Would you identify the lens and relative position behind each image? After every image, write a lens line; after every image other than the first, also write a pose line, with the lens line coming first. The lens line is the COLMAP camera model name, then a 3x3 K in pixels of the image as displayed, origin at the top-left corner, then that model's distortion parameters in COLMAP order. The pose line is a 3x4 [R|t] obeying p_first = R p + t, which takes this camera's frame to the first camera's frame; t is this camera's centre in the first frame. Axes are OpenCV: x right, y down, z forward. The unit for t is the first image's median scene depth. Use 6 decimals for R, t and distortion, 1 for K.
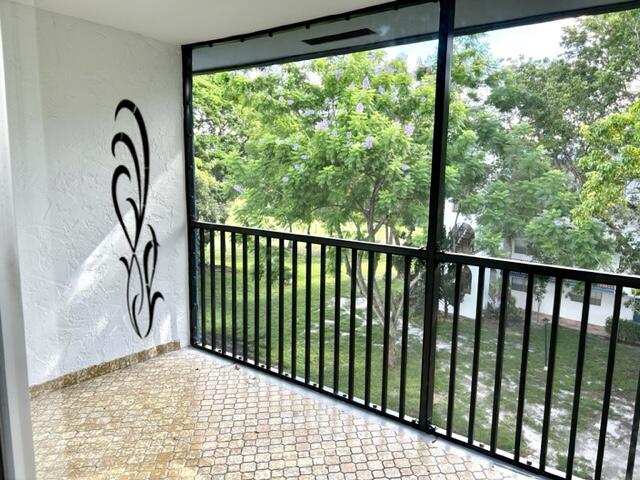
lens RADIAL K [[480.4, 0, 321.7], [0, 480.4, 243.4], [0, 0, 1]] dist [0.012280, 0.003519]
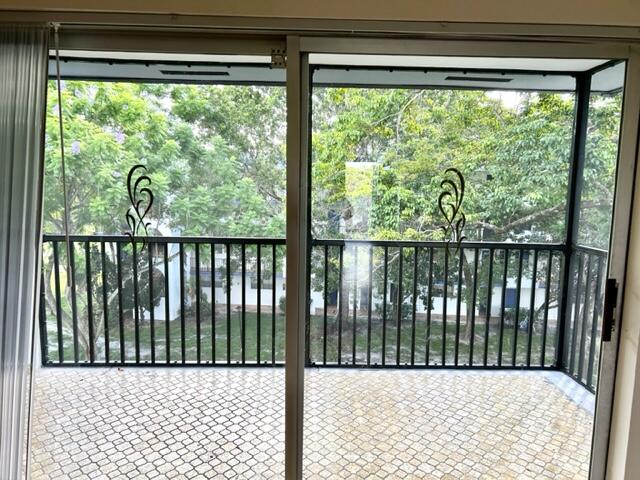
lens RADIAL K [[480.4, 0, 321.7], [0, 480.4, 243.4], [0, 0, 1]] dist [0.012280, 0.003519]
pose [[0.778504, -0.084369, 0.621943, -0.111752], [0.090759, 0.995642, 0.021457, 0.000186], [-0.621043, 0.039742, 0.782768, -0.027219]]
